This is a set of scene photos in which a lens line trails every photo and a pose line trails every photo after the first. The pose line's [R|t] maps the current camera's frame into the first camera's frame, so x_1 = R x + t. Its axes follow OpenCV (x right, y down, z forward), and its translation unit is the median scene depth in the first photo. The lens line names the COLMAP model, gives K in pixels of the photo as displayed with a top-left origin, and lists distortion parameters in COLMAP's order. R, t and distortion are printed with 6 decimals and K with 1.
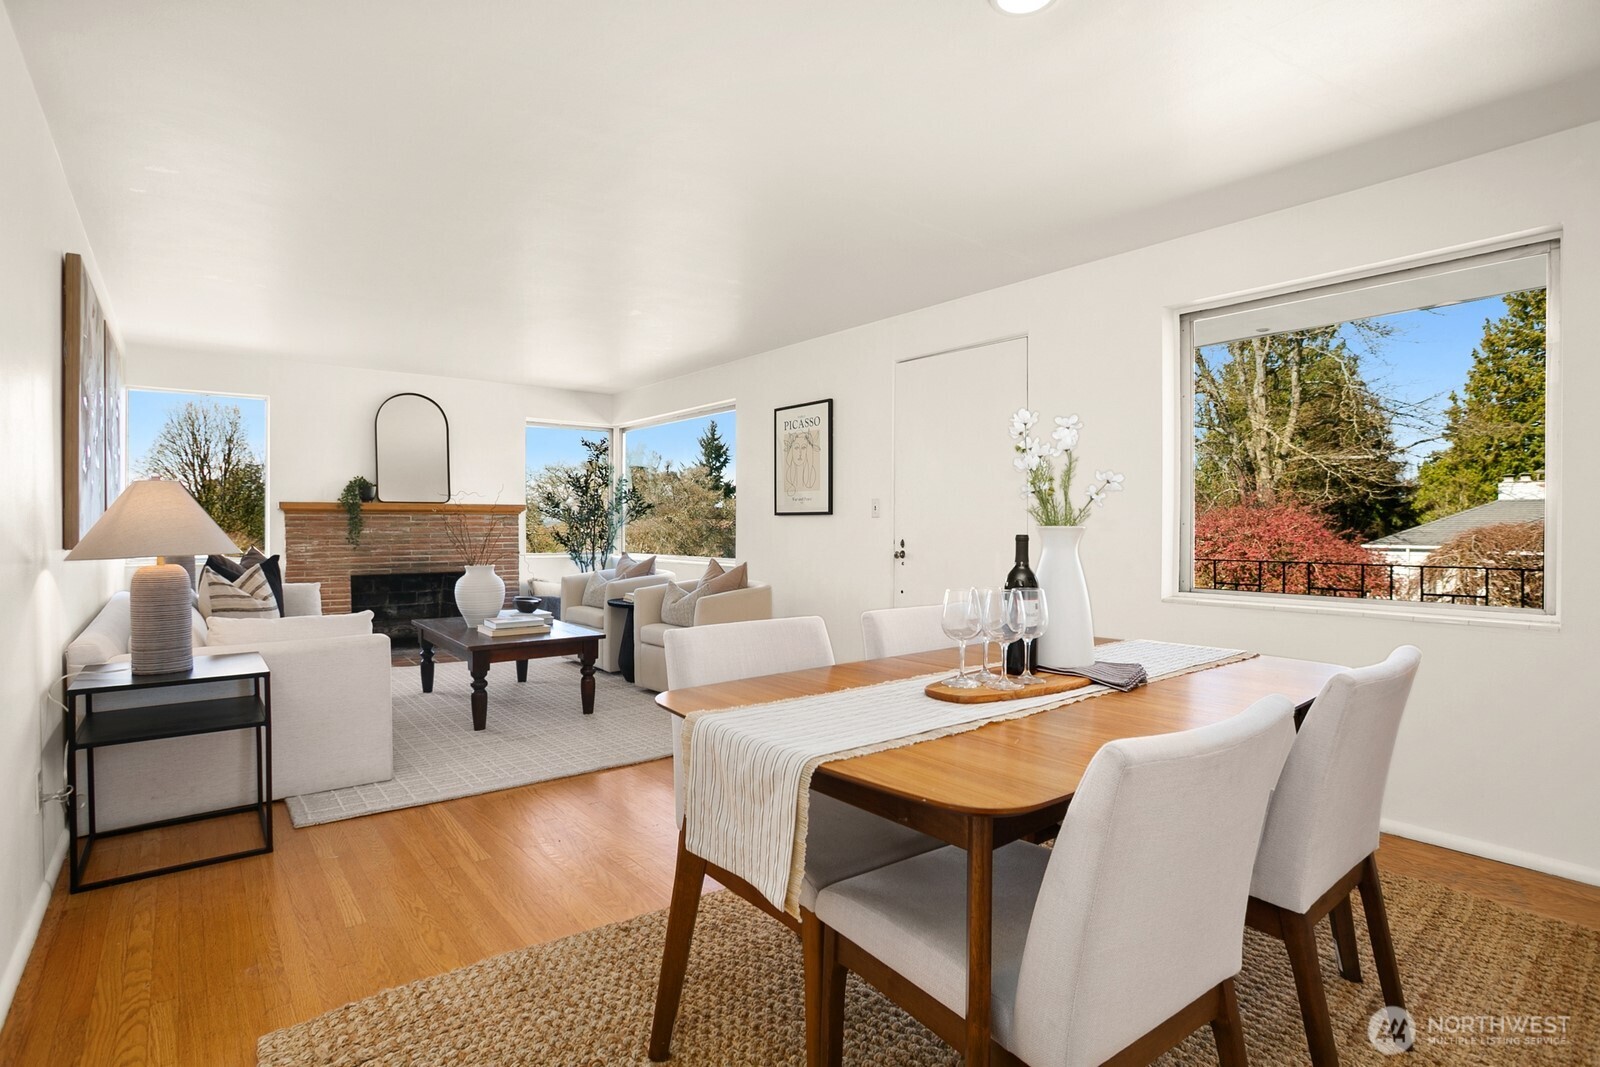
lens RADIAL K [[792.5, 0, 800.8], [0, 792.5, 518.6], [0, 0, 1]] dist [-0.062273, 0.039755]
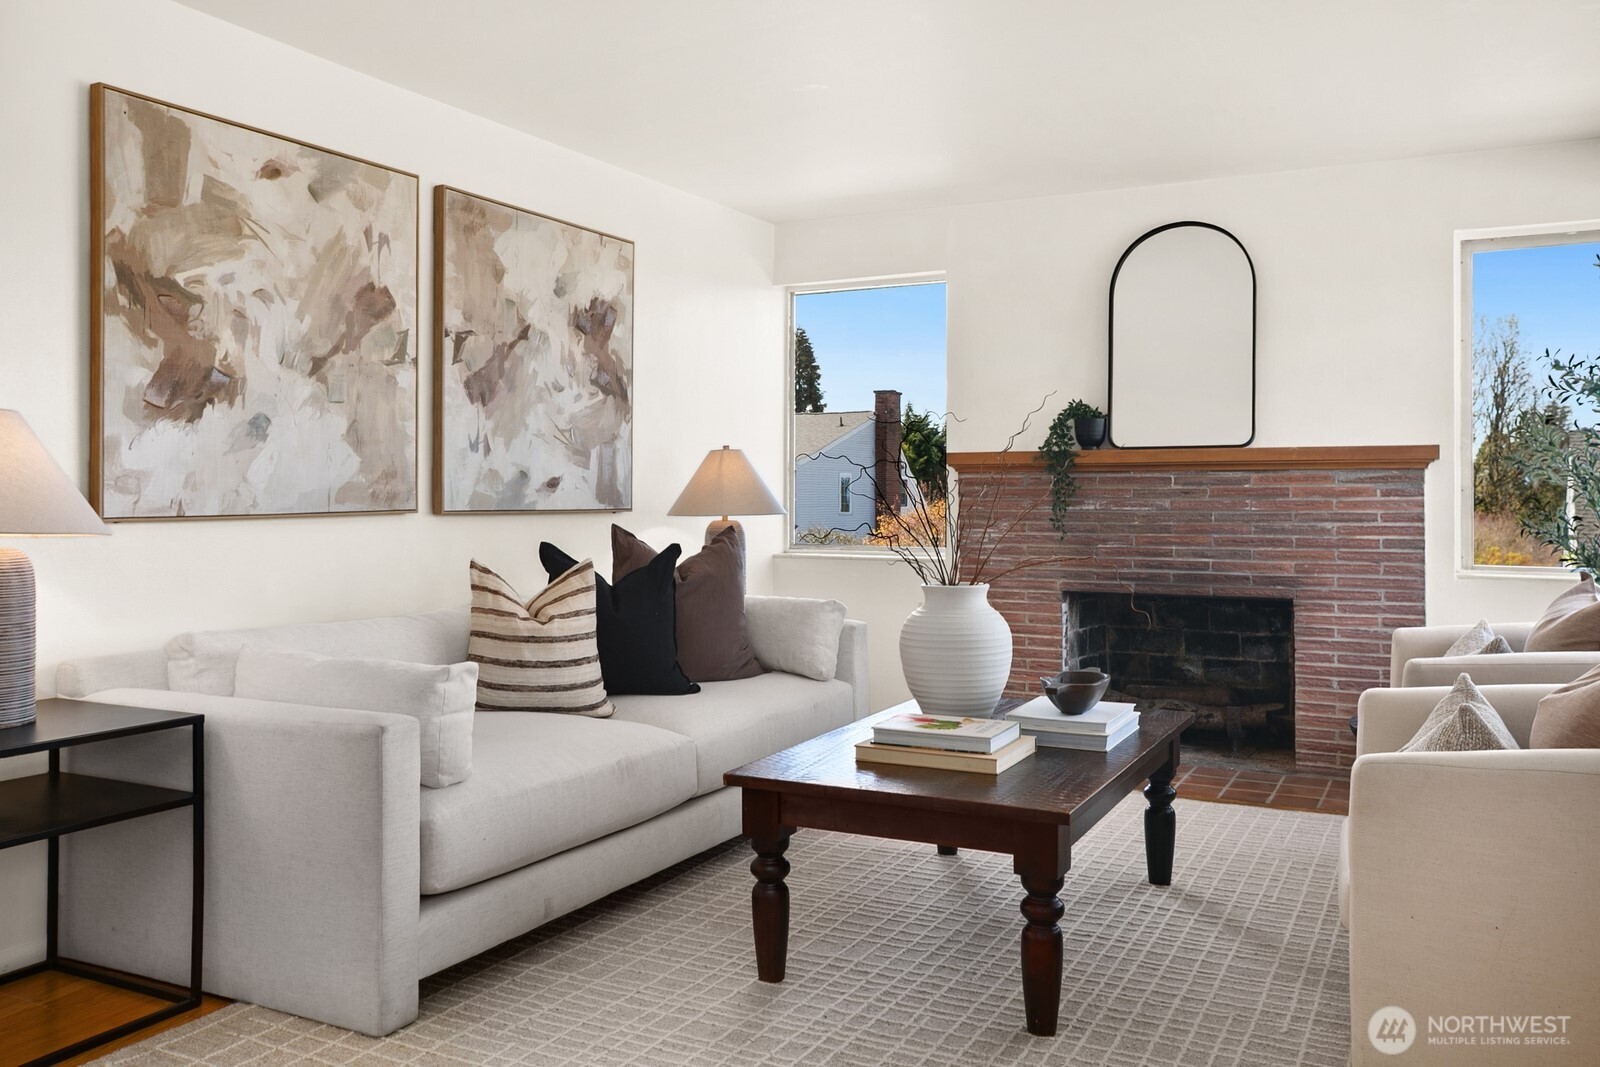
lens RADIAL K [[1335.5, 0, 798.6], [0, 1335.5, 494.6], [0, 0, 1]] dist [-0.000976, -0.000165]
pose [[0.408917, -0.000706, -0.912571, 0.164872], [0.003111, 0.999995, 0.000620, 0.007492], [0.912566, -0.003092, 0.408917, 0.472929]]
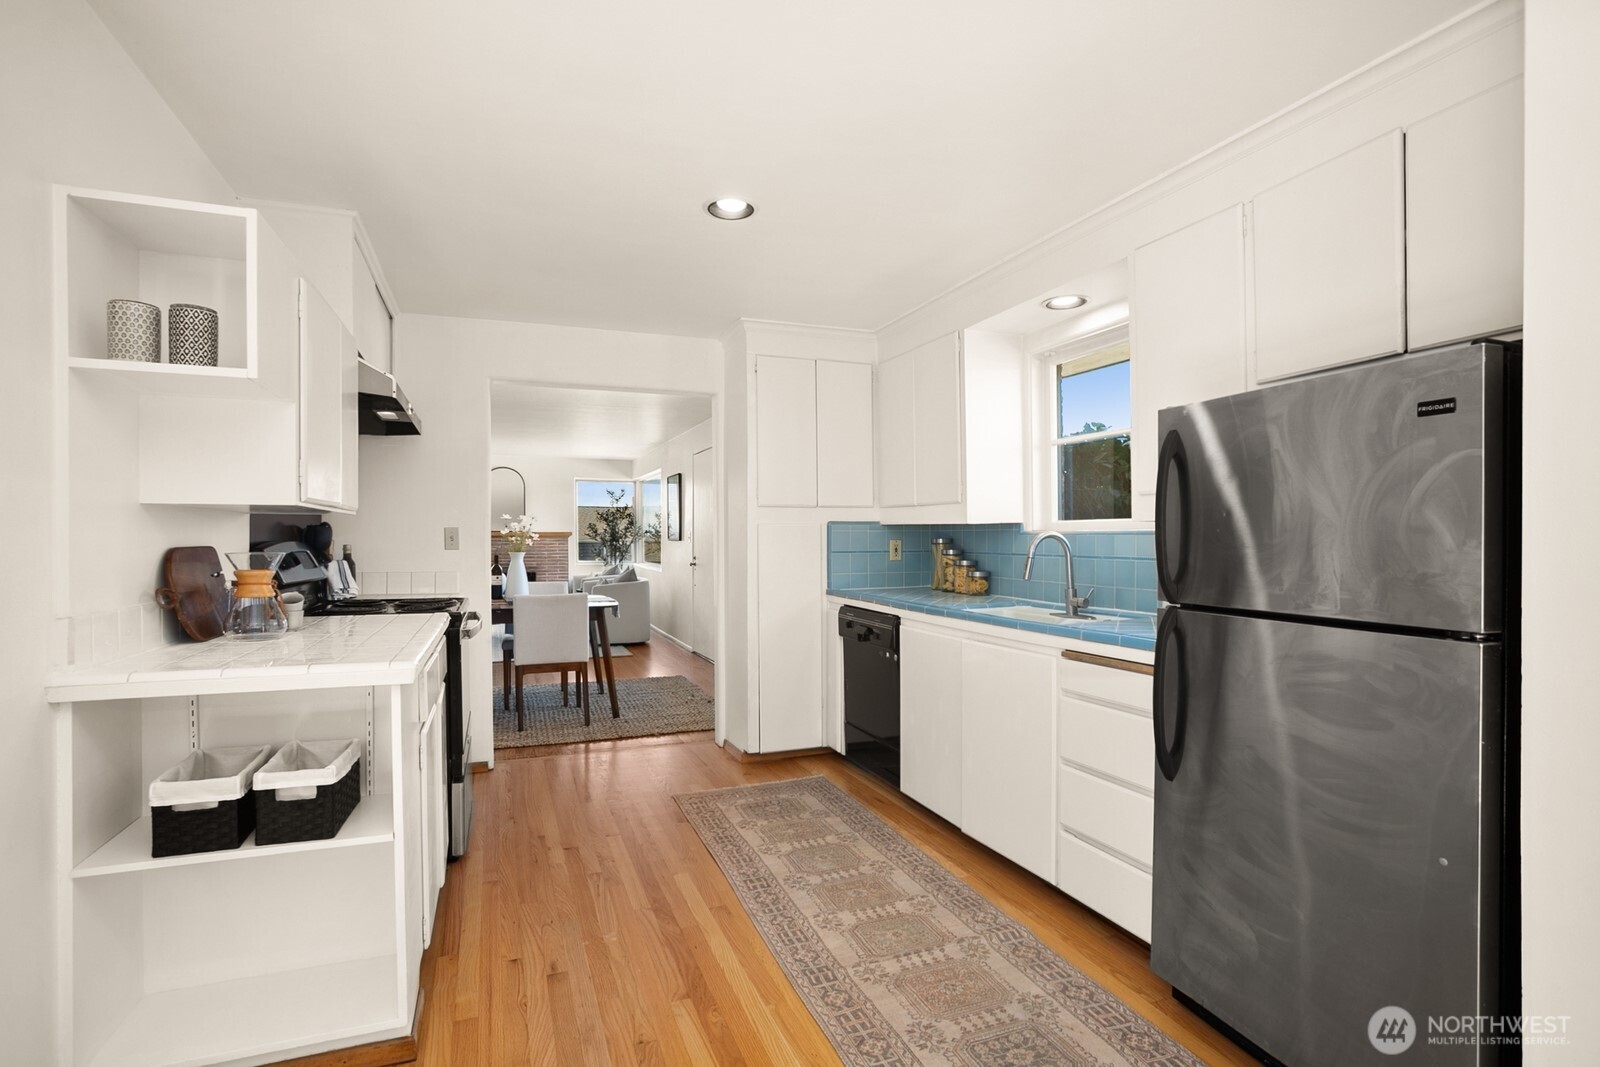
lens RADIAL K [[788.0, 0, 797.8], [0, 788.0, 539.5], [0, 0, 1]] dist [-0.021374, 0.024698]
pose [[0.953338, -0.001234, -0.301901, 0.661452], [0.004634, 0.999934, 0.010548, -0.018890], [0.301868, -0.011455, 0.953281, -0.456348]]
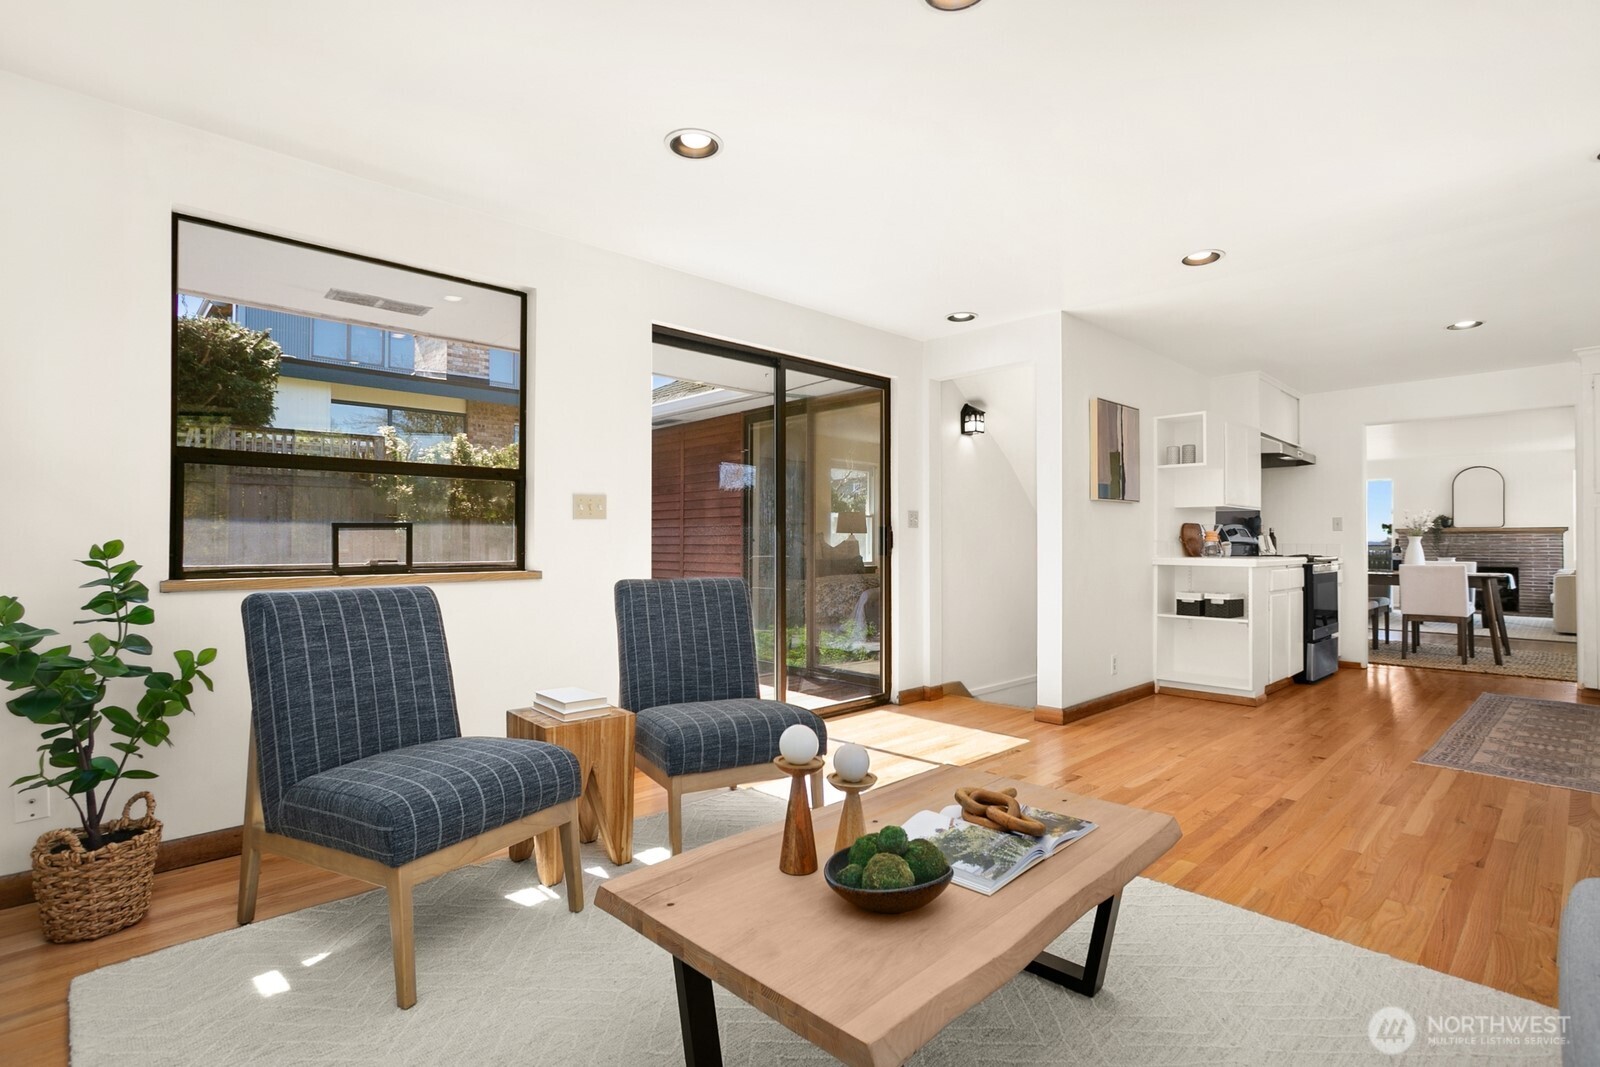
lens RADIAL K [[788.0, 0, 797.8], [0, 788.0, 539.5], [0, 0, 1]] dist [-0.021374, 0.024698]
pose [[0.105538, -0.005295, -0.994401, 1.184589], [0.004597, 0.999978, -0.004836, 0.009109], [0.994405, -0.004060, 0.105560, -0.773373]]
